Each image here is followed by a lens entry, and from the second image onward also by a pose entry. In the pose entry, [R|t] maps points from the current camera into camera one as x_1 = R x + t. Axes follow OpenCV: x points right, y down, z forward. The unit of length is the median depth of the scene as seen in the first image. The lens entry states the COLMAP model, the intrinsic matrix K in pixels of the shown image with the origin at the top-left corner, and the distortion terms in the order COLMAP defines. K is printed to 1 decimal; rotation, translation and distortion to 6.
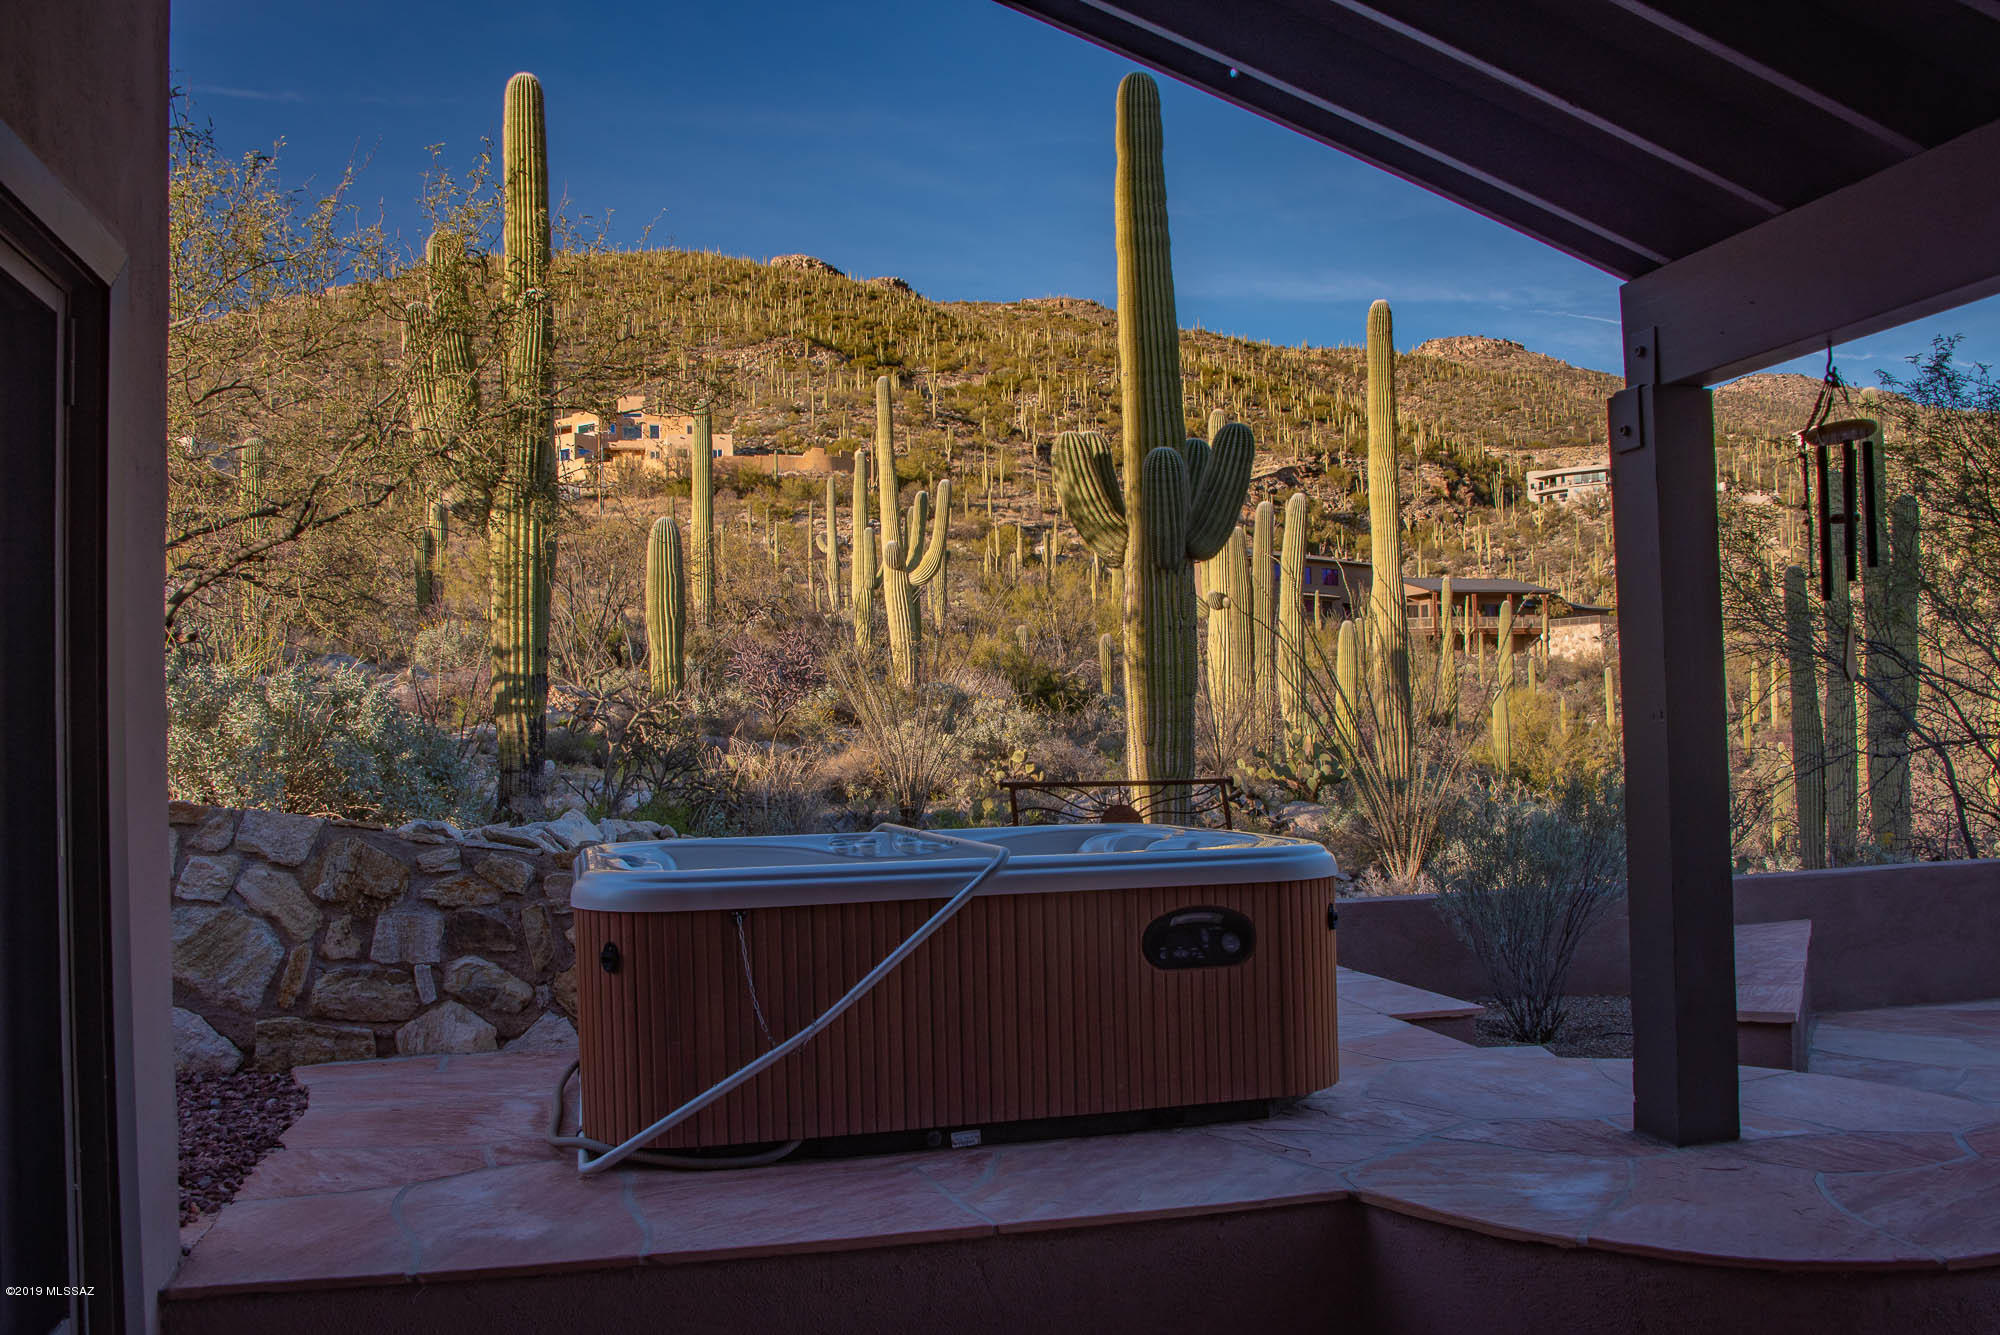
lens RADIAL K [[1628.2, 0, 1000.0], [0, 1628.2, 667.5], [0, 0, 1]] dist [-0.007112, 0.000162]
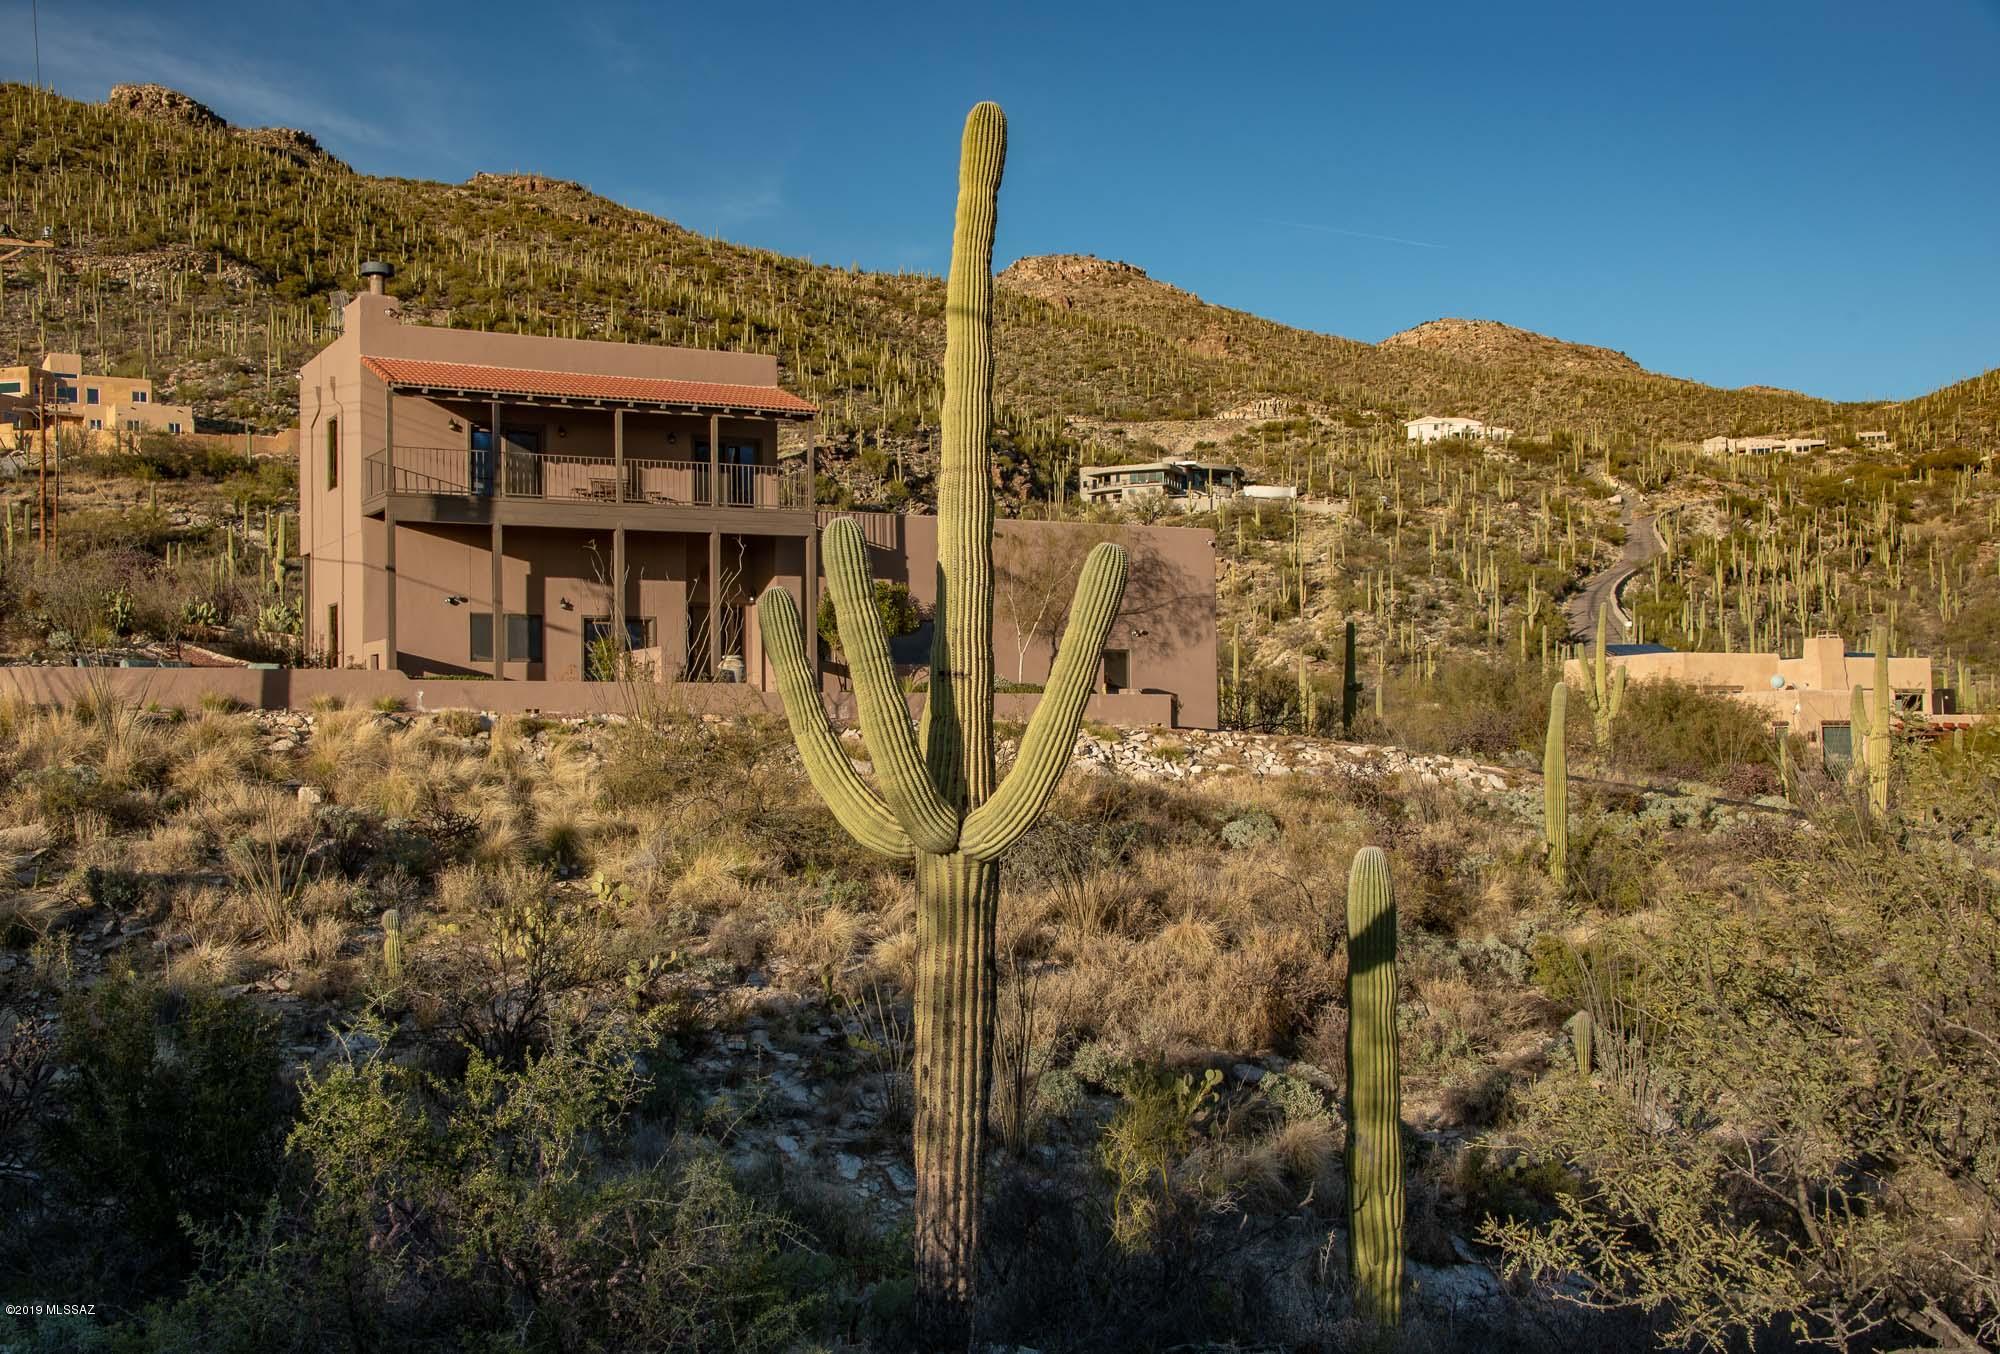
lens RADIAL K [[2287.8, 0, 1000.0], [0, 2287.8, 677.0], [0, 0, 1]] dist [0.007249, -0.055041]
pose [[0.969220, 0.023261, 0.245097, -0.017242], [-0.022472, 0.999729, -0.006014, 0.002008], [-0.245170, 0.000321, 0.969480, -0.158153]]
